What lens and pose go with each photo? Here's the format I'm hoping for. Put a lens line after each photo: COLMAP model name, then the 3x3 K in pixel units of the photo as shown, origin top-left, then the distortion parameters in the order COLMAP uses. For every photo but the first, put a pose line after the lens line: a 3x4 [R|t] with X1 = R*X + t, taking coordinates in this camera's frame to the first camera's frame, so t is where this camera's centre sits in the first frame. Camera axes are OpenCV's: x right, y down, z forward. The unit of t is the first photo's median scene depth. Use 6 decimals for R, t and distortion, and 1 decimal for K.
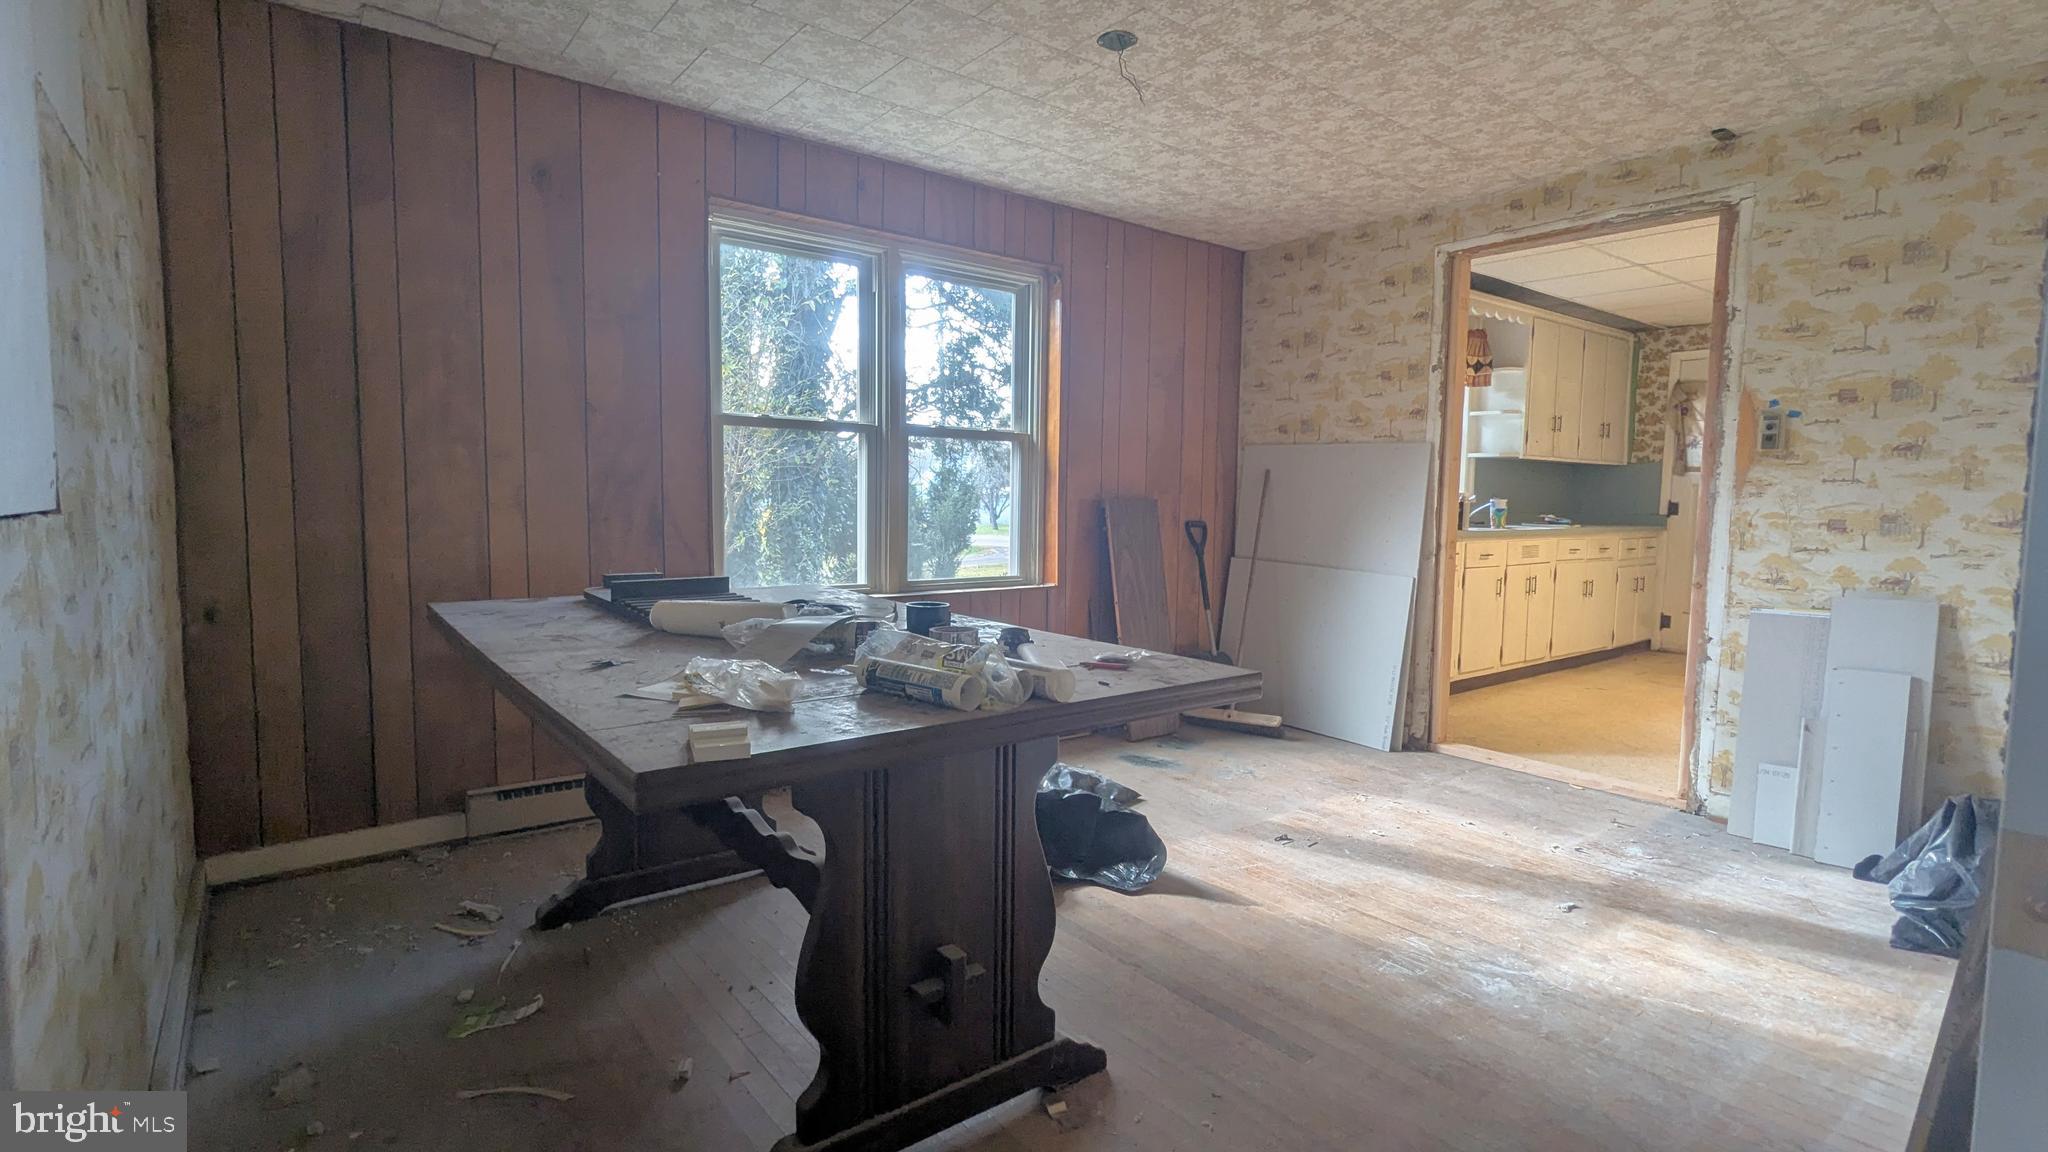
lens RADIAL K [[961.8, 0, 1028.5], [0, 961.8, 569.1], [0, 0, 1]] dist [0.005483, 0.000404]
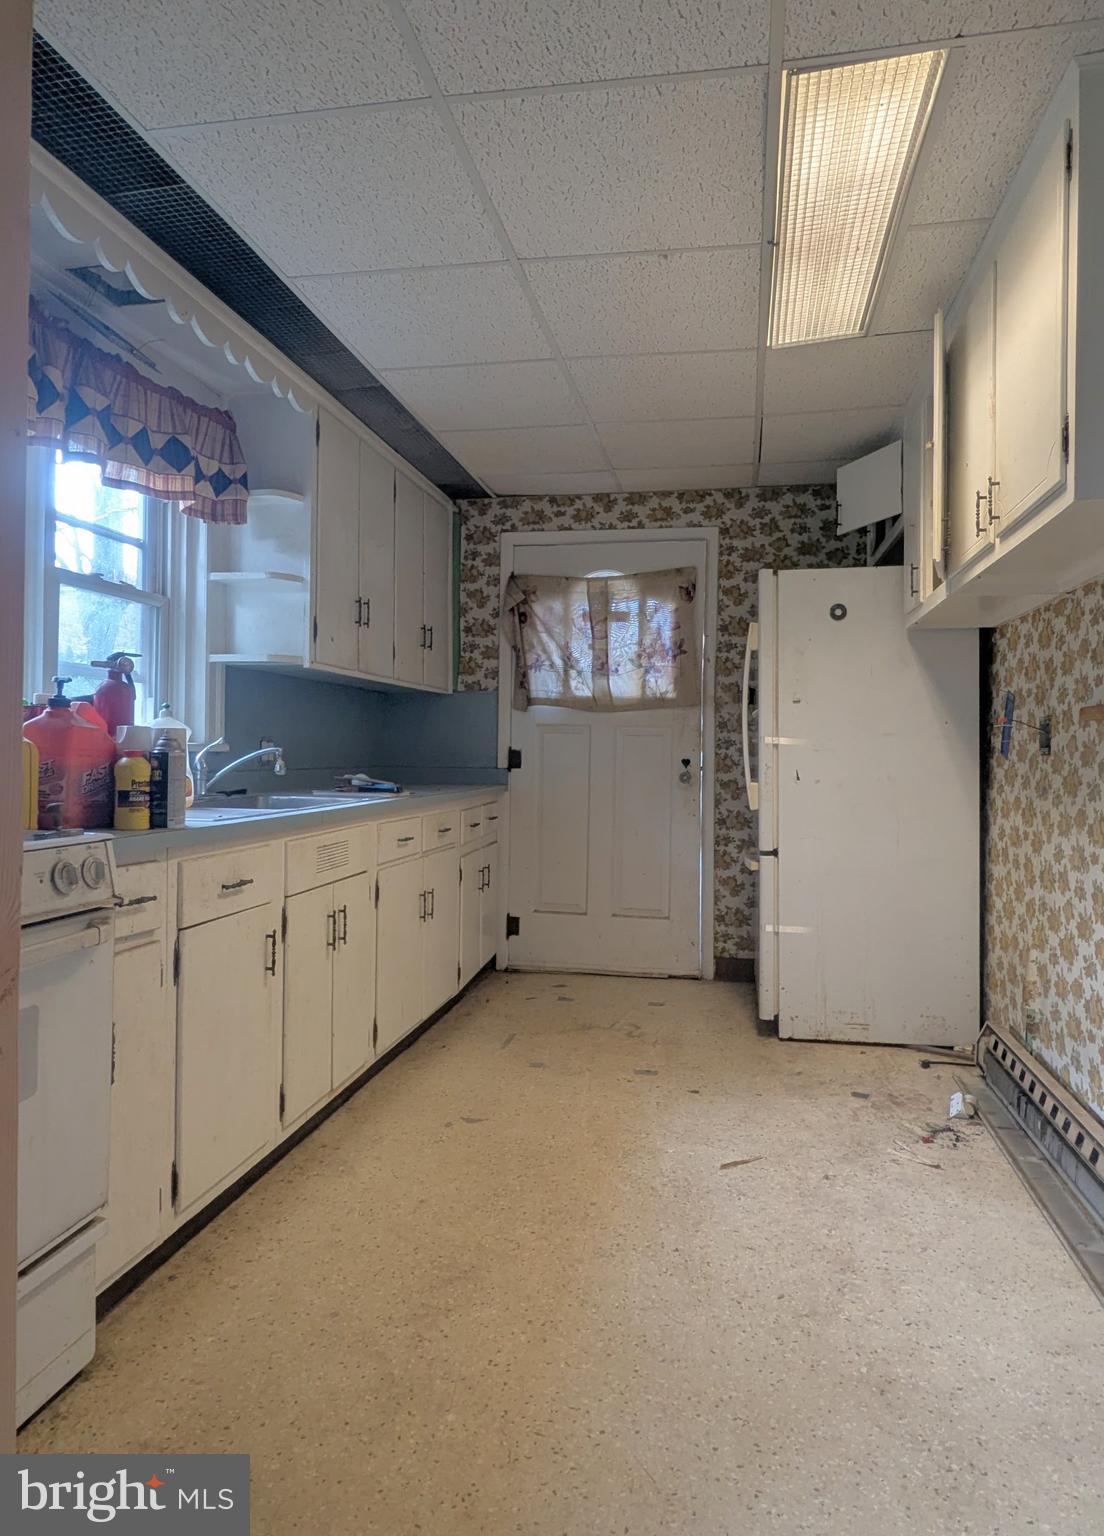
lens RADIAL K [[979.4, 0, 554.6], [0, 979.4, 756.2], [0, 0, 1]] dist [0.003601, -0.000136]
pose [[0.754061, -0.009131, 0.656741, 0.236608], [0.050060, 0.997794, -0.043606, -0.033409], [-0.654894, 0.065758, 0.752855, 0.463107]]
